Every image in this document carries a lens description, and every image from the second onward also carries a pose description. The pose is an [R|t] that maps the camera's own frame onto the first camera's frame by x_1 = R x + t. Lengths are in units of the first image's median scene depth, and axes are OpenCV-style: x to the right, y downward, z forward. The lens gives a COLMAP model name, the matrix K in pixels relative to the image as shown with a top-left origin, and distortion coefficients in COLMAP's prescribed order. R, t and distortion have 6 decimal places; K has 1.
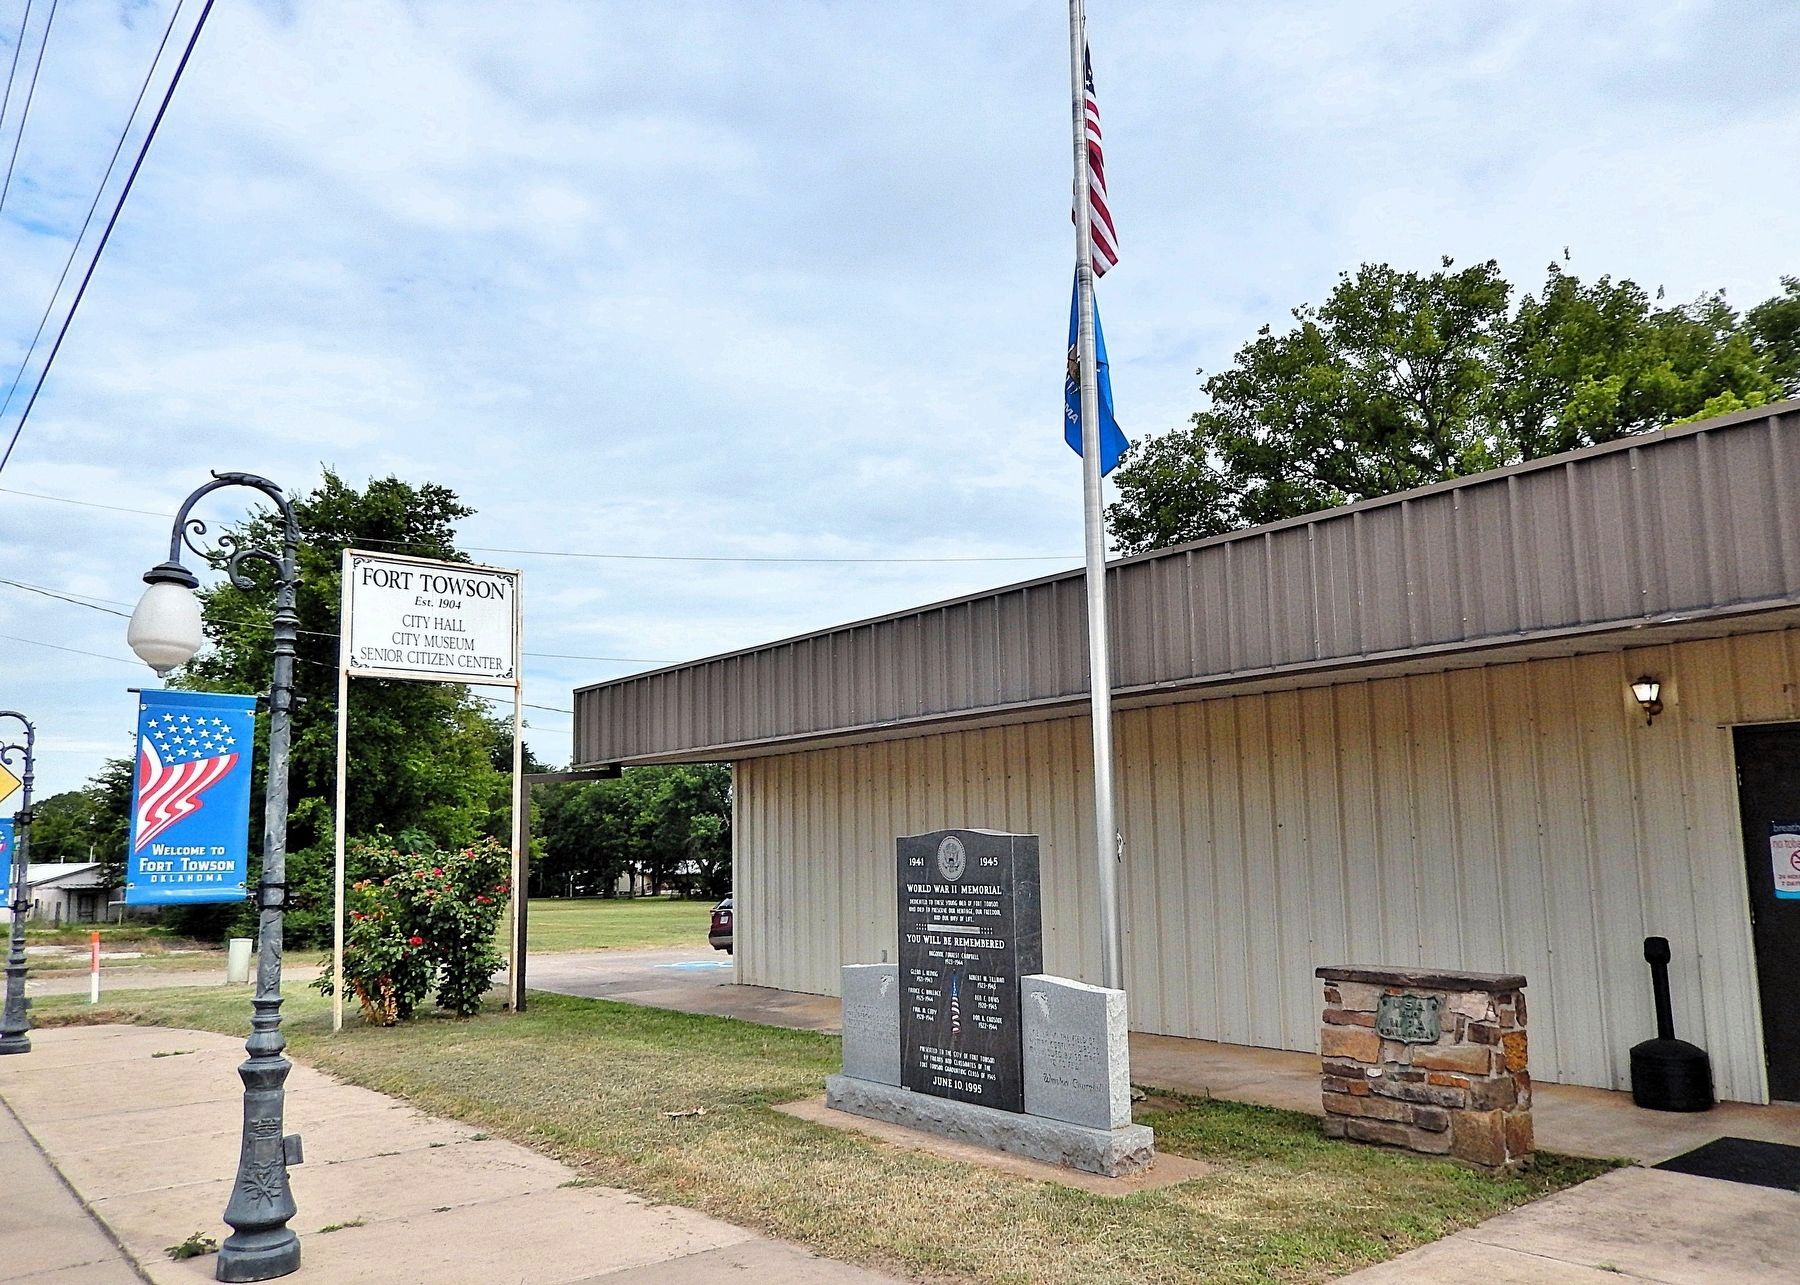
lens RADIAL K [[1412.0, 0, 896.0], [0, 1412.0, 647.1], [0, 0, 1]] dist [-0.002390, 0.000191]
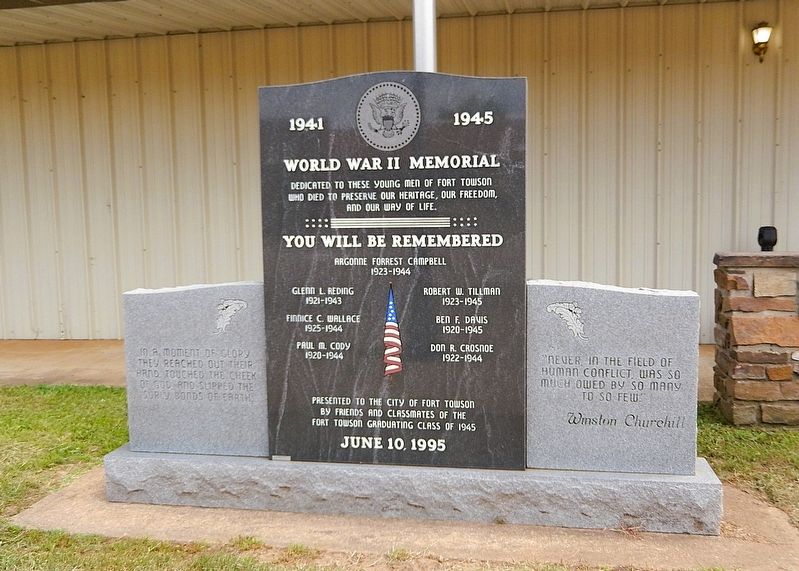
lens RADIAL K [[786.7, 0, 397.7], [0, 786.7, 287.5], [0, 0, 1]] dist [-0.003385, 0.000000]
pose [[0.737888, -0.063851, 0.671897, -0.207984], [-0.089138, 0.977575, 0.190792, 0.158737], [-0.669012, -0.200675, 0.715649, 0.727693]]
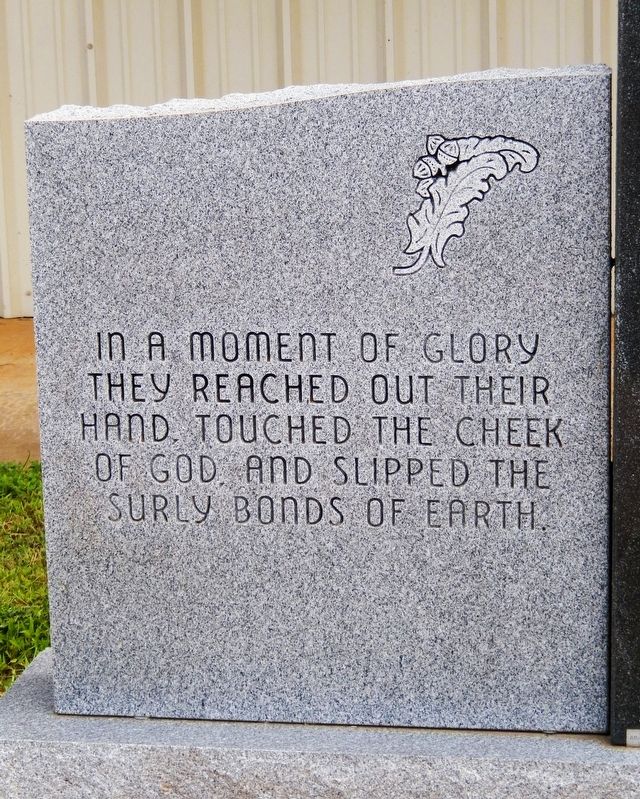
lens RADIAL K [[1889.4, 0, 320.1], [0, 1889.4, 399.3], [0, 0, 1]] dist [0.032536, 0.000000]
pose [[0.713276, -0.143859, 0.685960, -0.189791], [-0.087315, 0.952846, 0.290622, 0.211709], [-0.695423, -0.267188, 0.667081, 0.911096]]
